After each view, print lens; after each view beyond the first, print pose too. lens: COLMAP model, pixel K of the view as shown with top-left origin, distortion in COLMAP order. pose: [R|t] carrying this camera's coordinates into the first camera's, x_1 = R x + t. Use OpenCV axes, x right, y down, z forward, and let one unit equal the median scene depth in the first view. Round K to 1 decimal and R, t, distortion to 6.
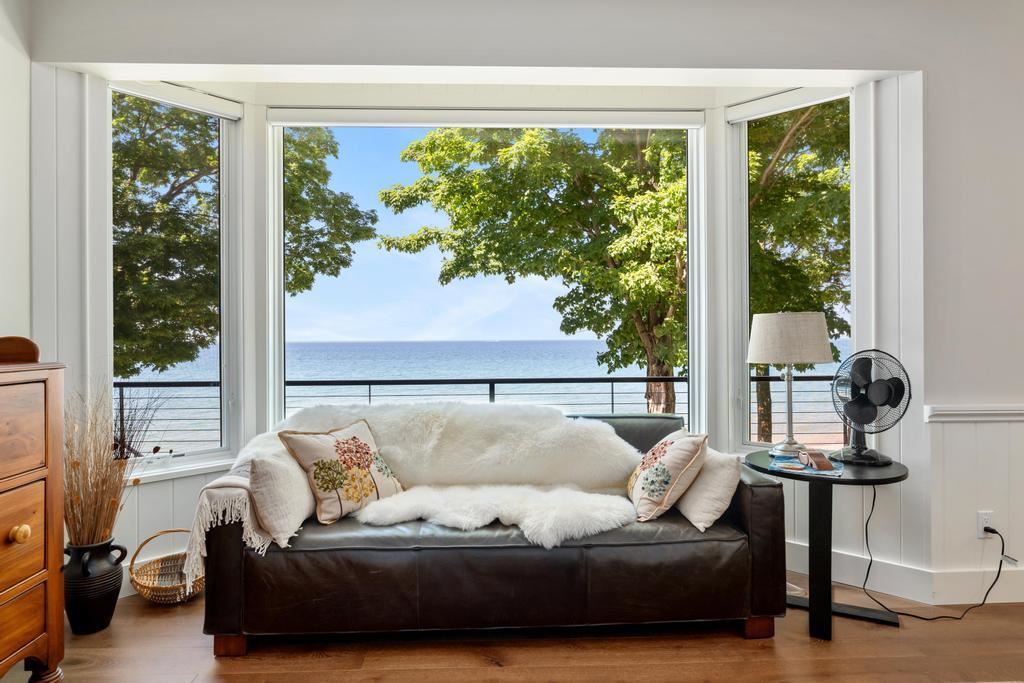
lens RADIAL K [[613.7, 0, 512.4], [0, 613.7, 334.7], [0, 0, 1]] dist [0.009142, 0.000677]
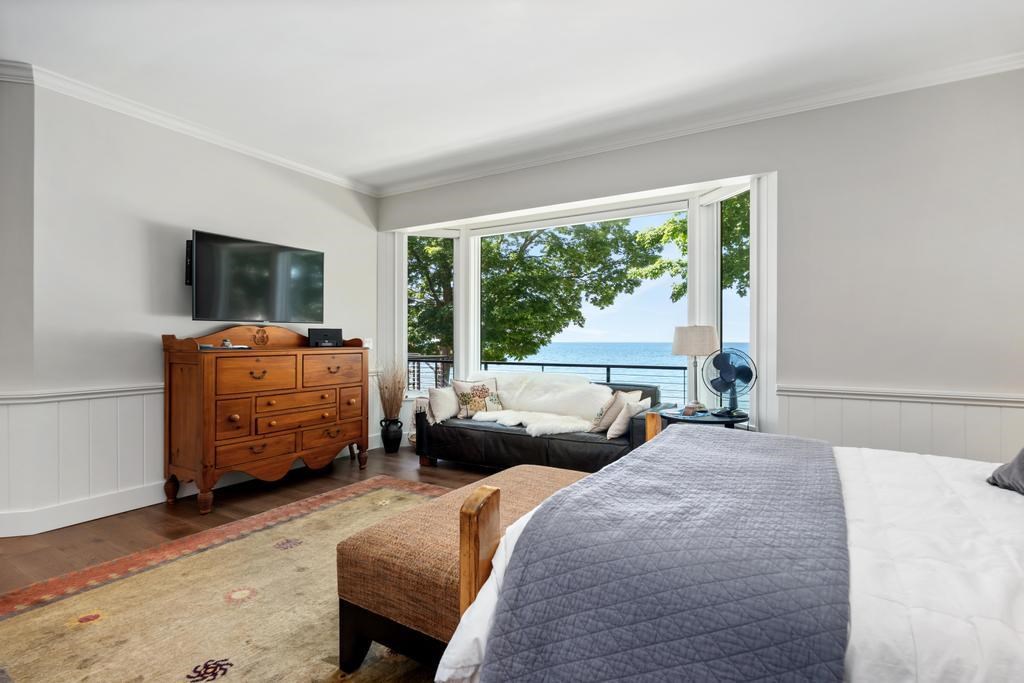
lens RADIAL K [[470.5, 0, 510.5], [0, 470.5, 341.4], [0, 0, 1]] dist [-0.000647, 0.000240]
pose [[0.850927, 0.007764, -0.525227, 0.670584], [-0.003002, 0.999946, 0.009919, -0.003725], [0.525276, -0.006863, 0.850905, -0.353131]]
